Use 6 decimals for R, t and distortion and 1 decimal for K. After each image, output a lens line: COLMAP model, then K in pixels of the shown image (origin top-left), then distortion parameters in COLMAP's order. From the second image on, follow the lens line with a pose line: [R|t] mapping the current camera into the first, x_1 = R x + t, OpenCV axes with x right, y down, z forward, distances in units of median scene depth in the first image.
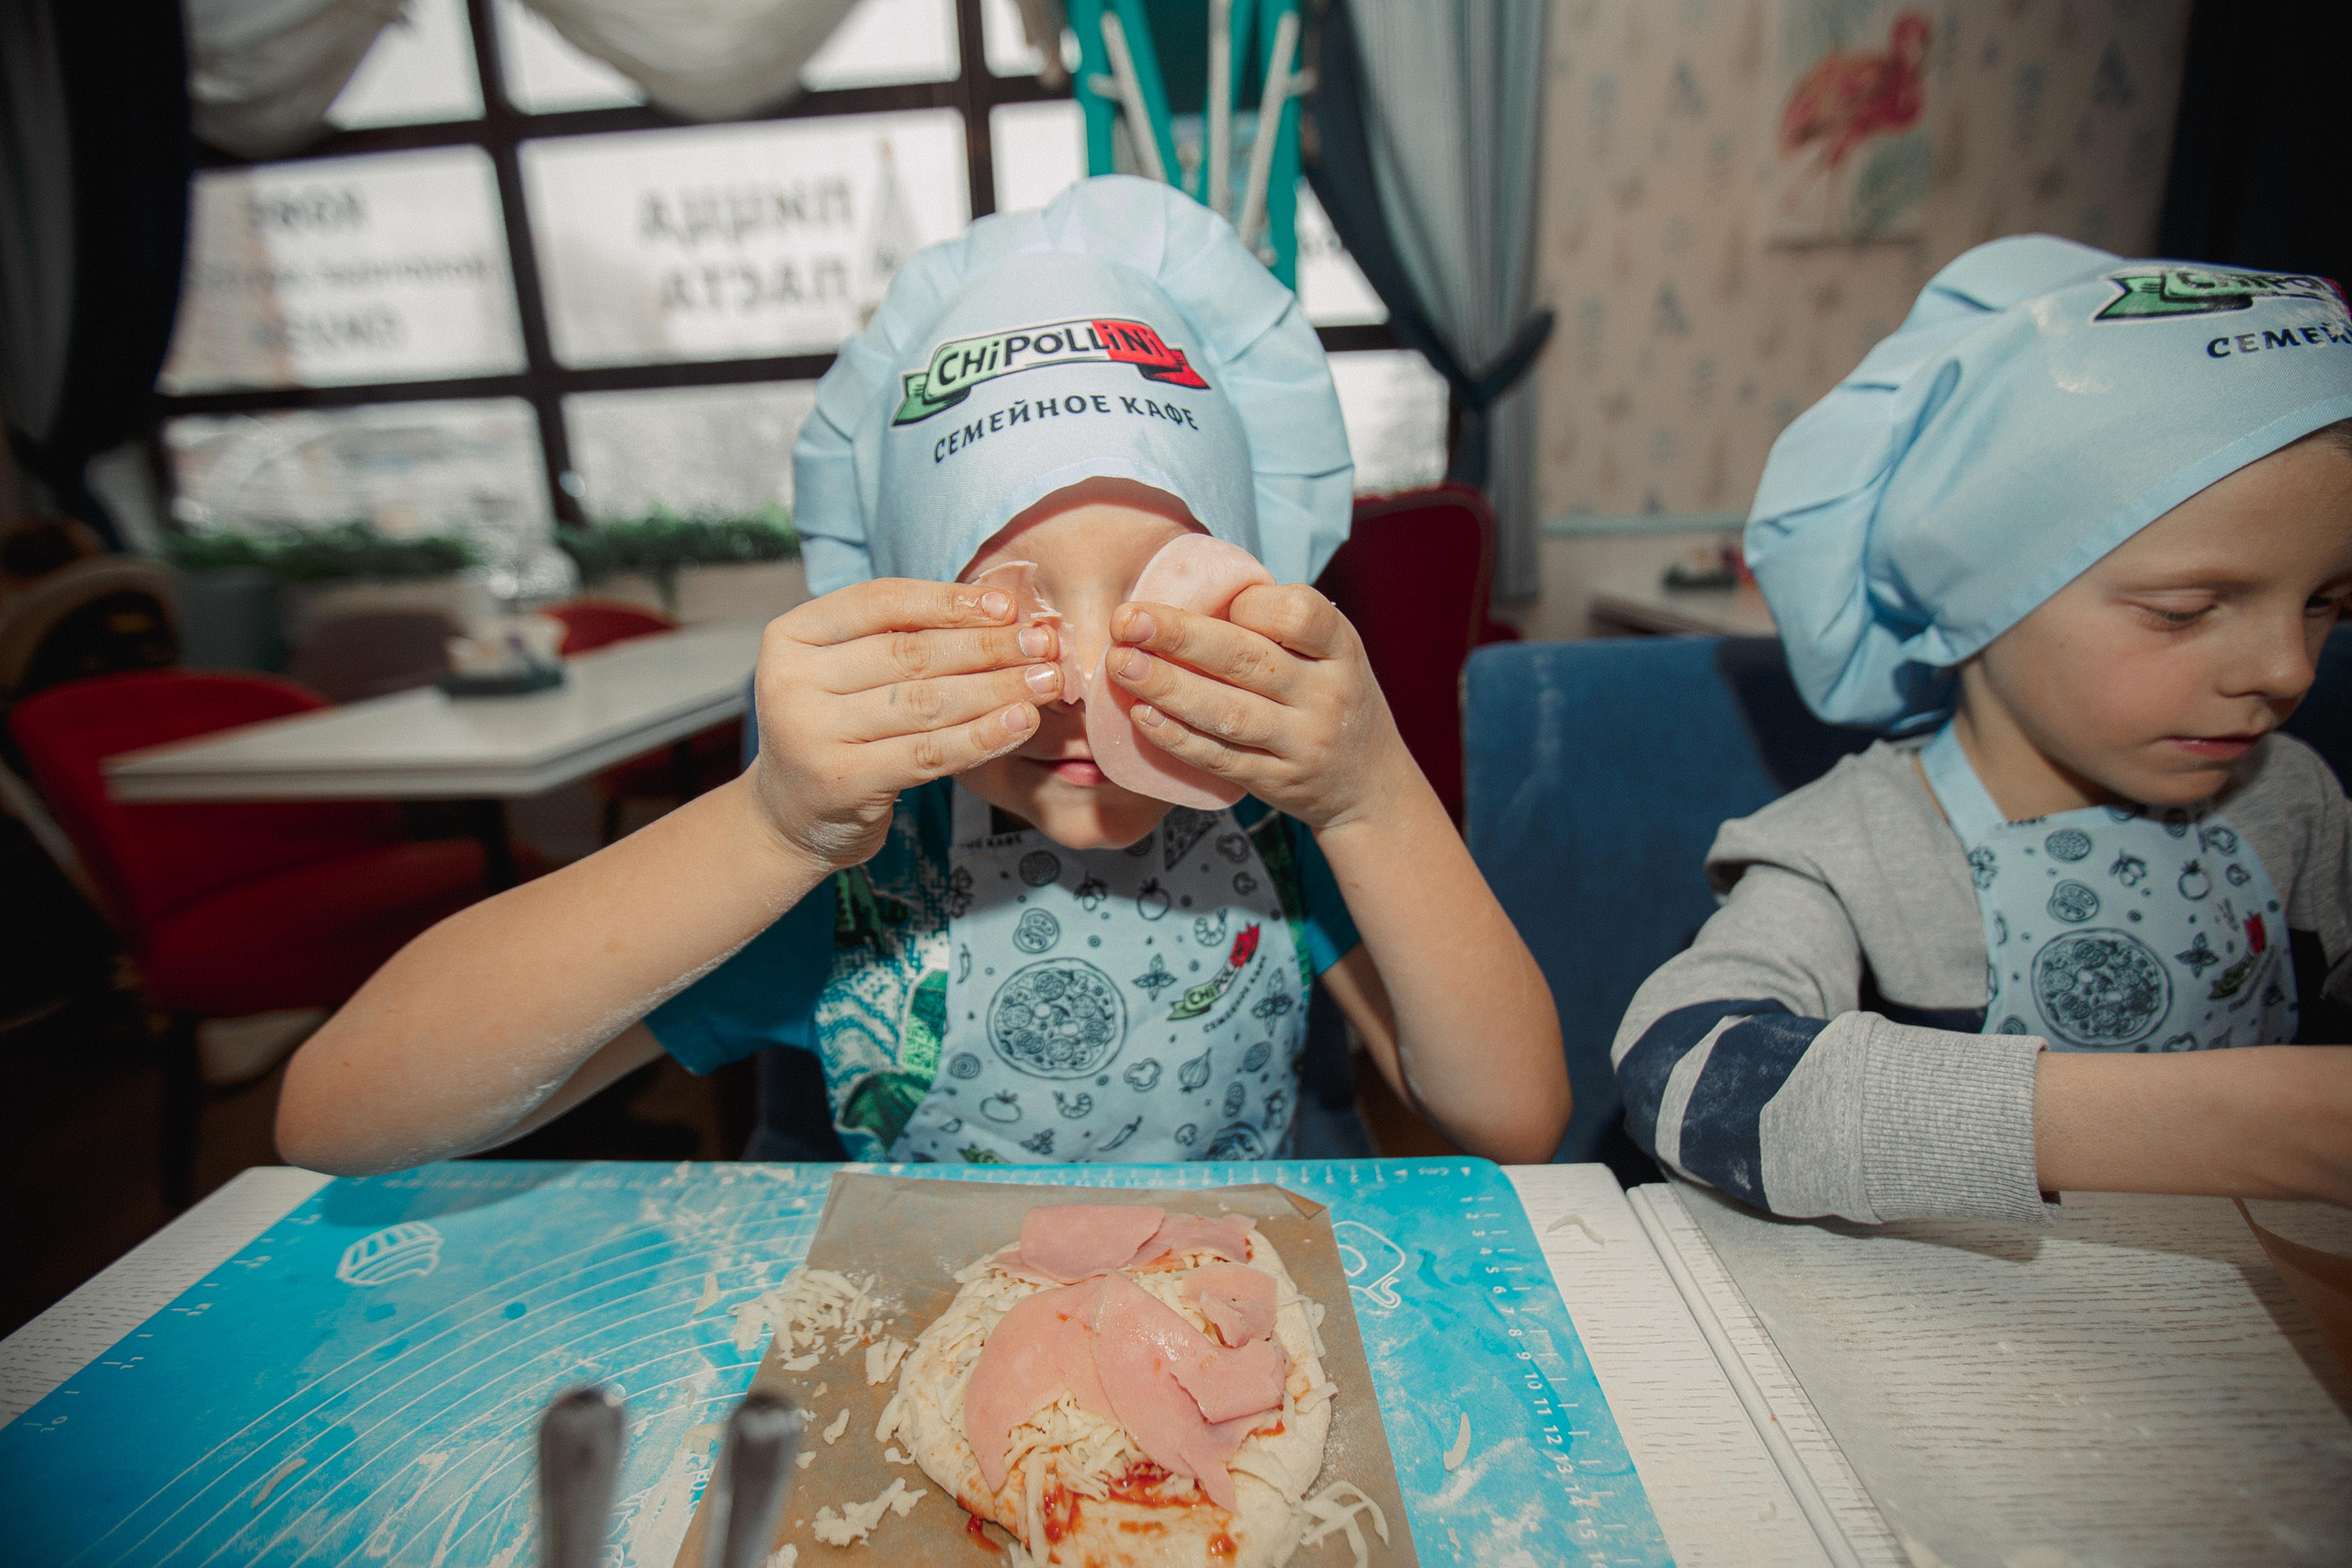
lens RADIAL K [[1070.6, 0, 1181.7], [0, 1070.6, 787.7], [0, 0, 1]] dist [-0.036691, 0.006467]
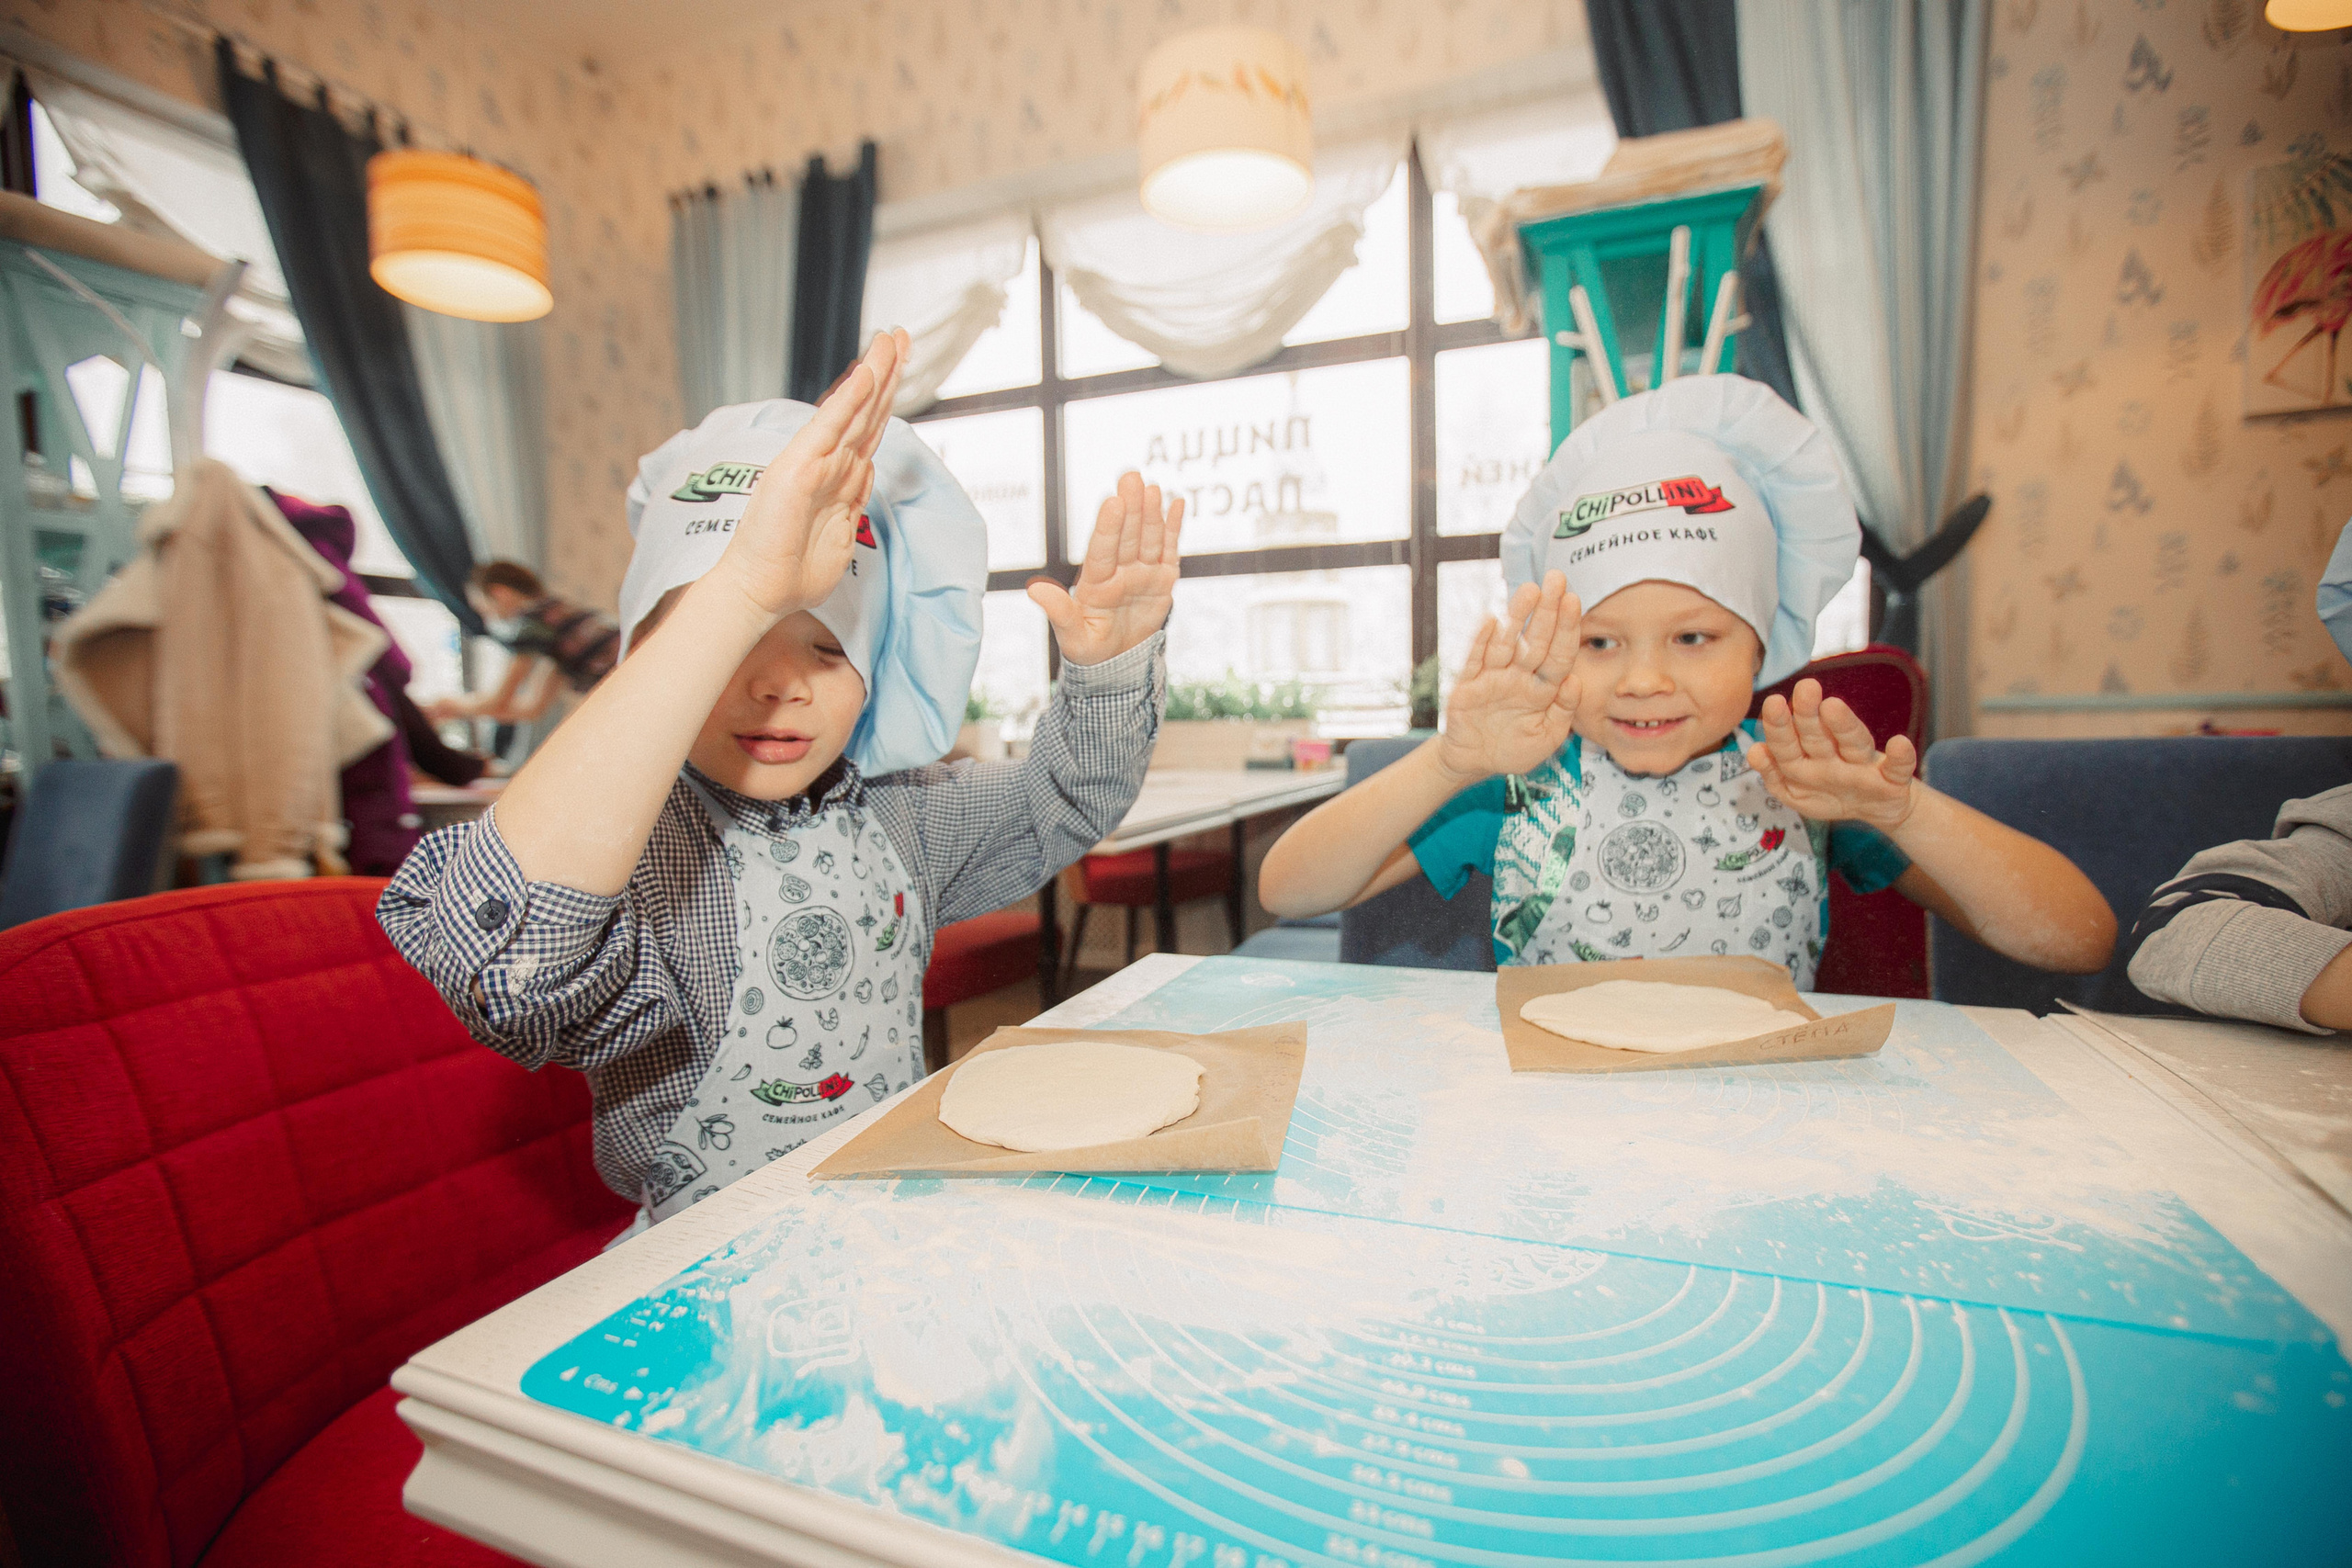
lens RADIAL K [[1070.6, 0, 1182.6], [0, 1070.6, 793.4], [0, 0, 1]] dist [-0.036691, 0.006467]
pose [[0.944216, 0.048410, -0.325750, -0.260512], [-0.103570, 0.982599, -0.154181, 0.457201], [0.312618, 0.179318, 0.932800, -0.878502]]
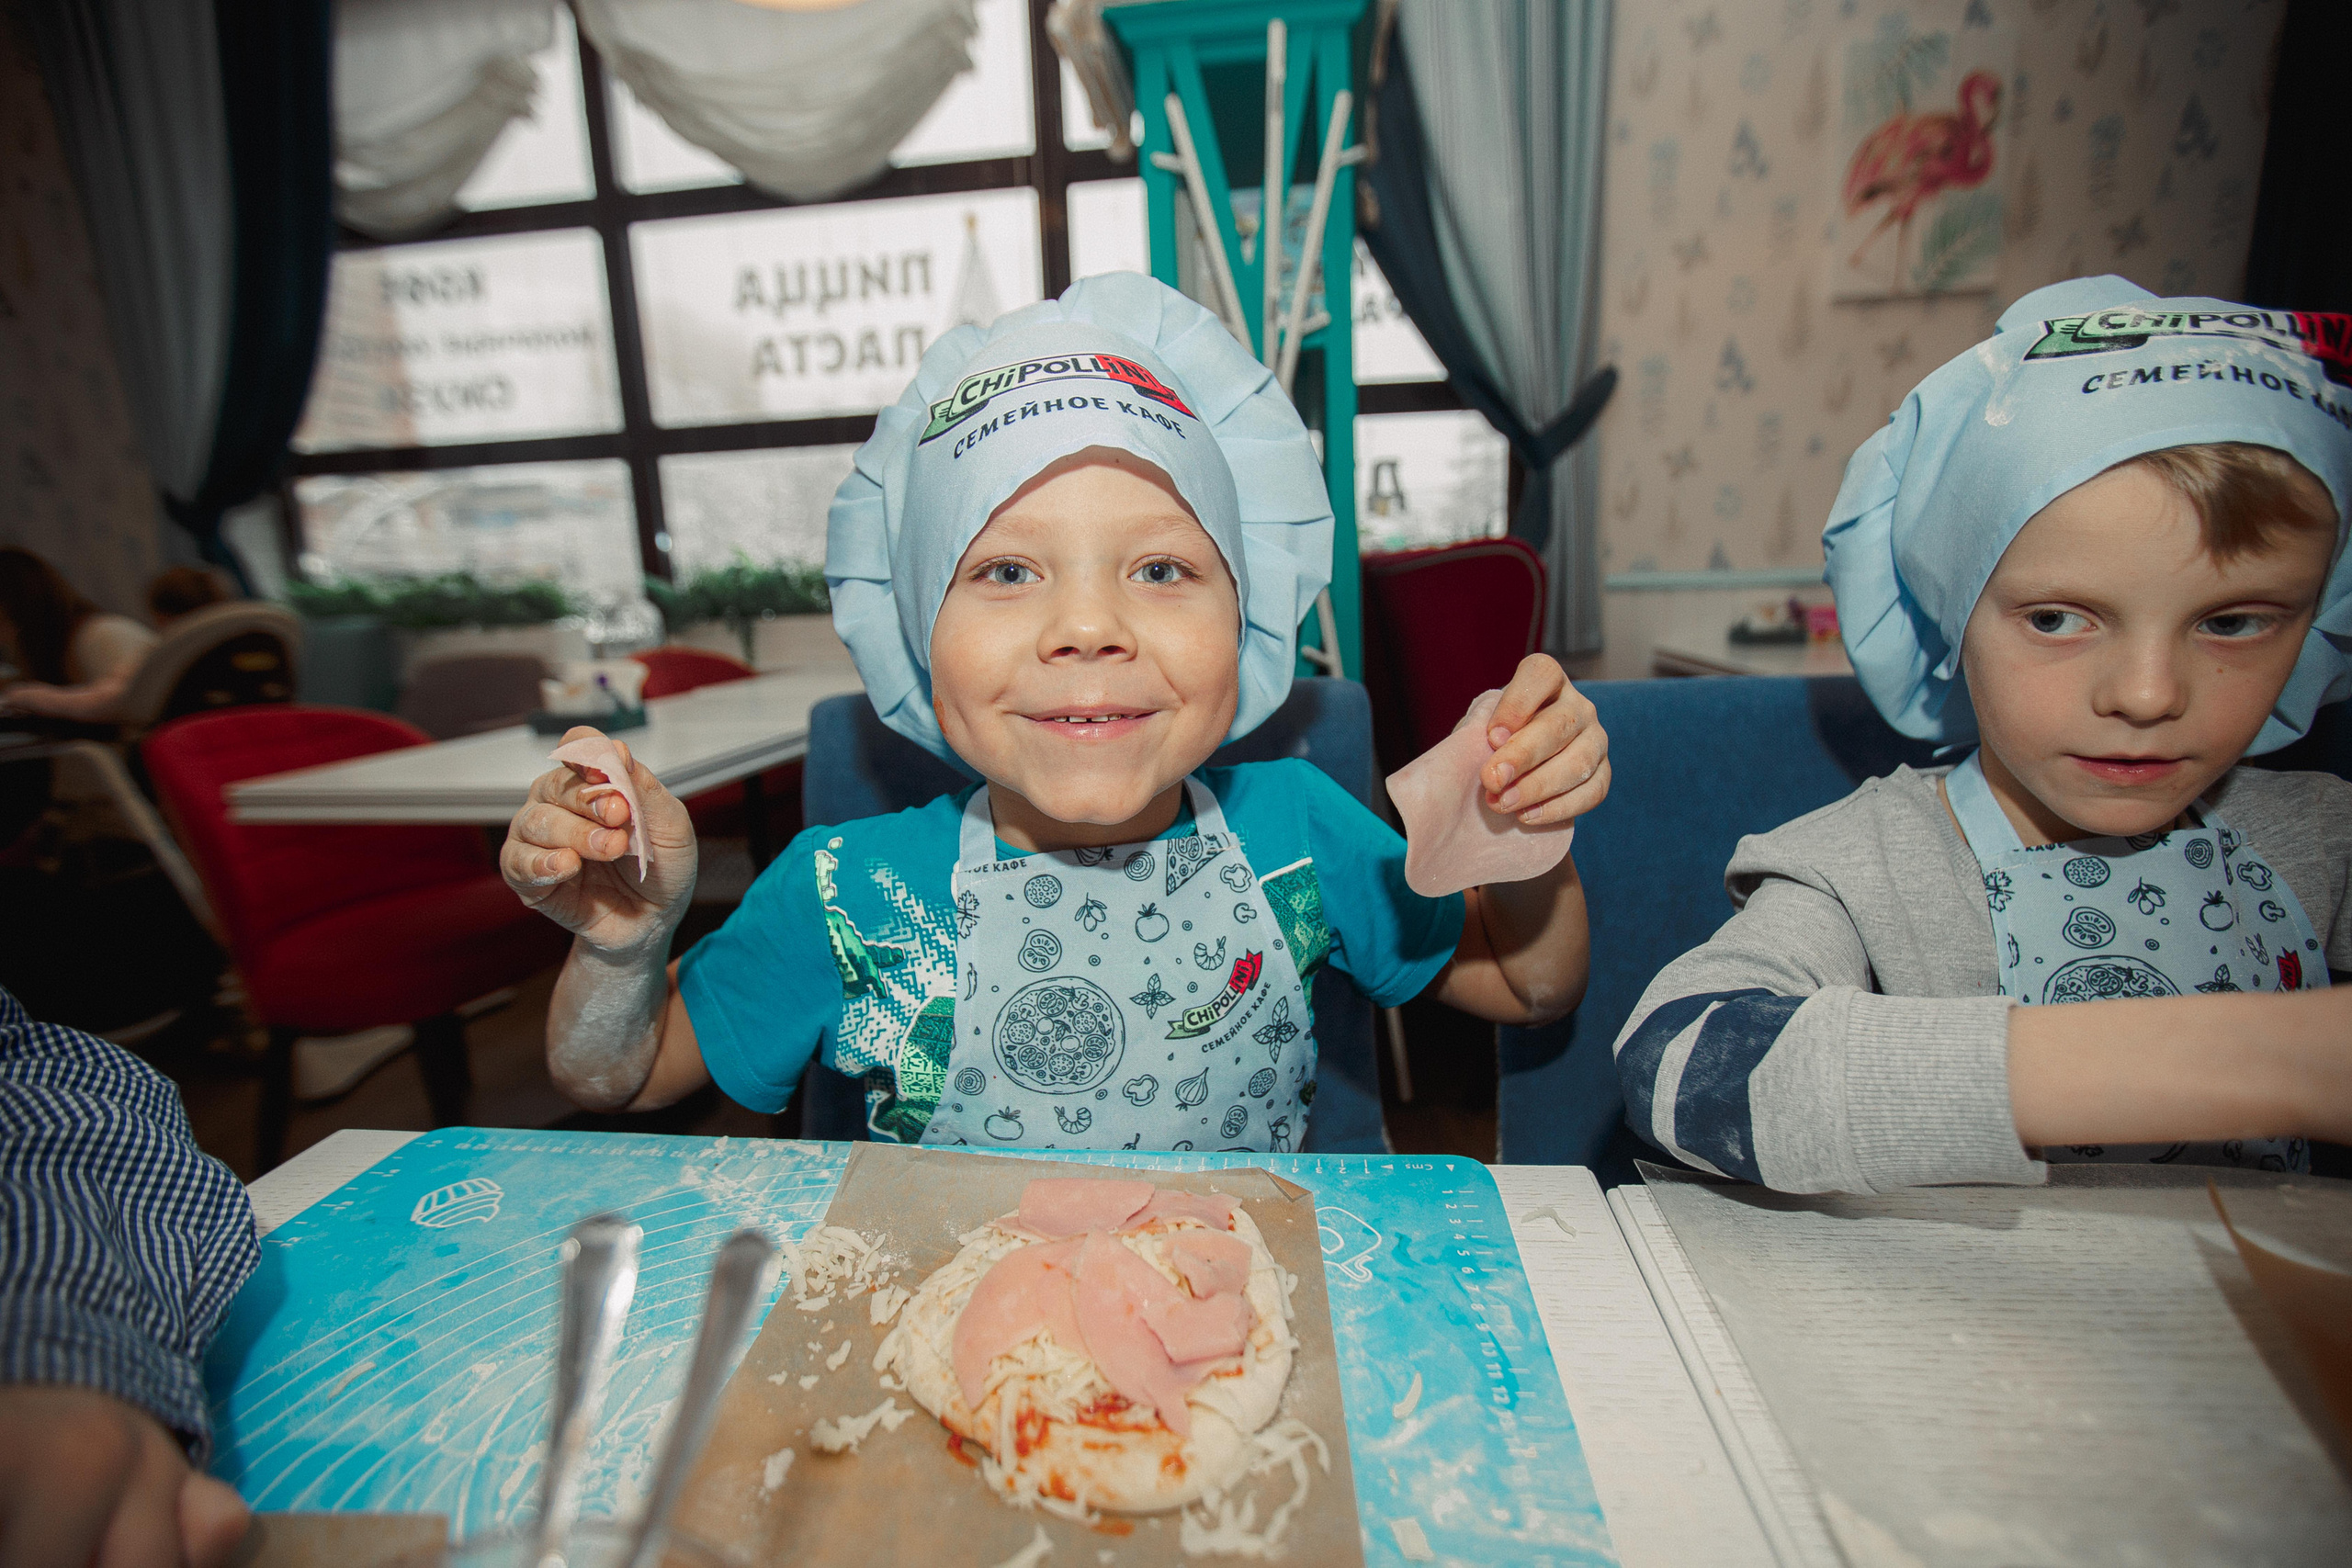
lens RADIAL K [[1070.6, 0, 1180.6], [0, 1070.6, 791.1], [0, 0, 1]] dist [-0.036691, 0.006467]
pose [[0.997930, 0.015076, -0.062514, 0.055403], [-0.018064, 0.998707, -0.047513, 0.041097], [0.061717, 0.048544, 0.996912, -0.065204]]
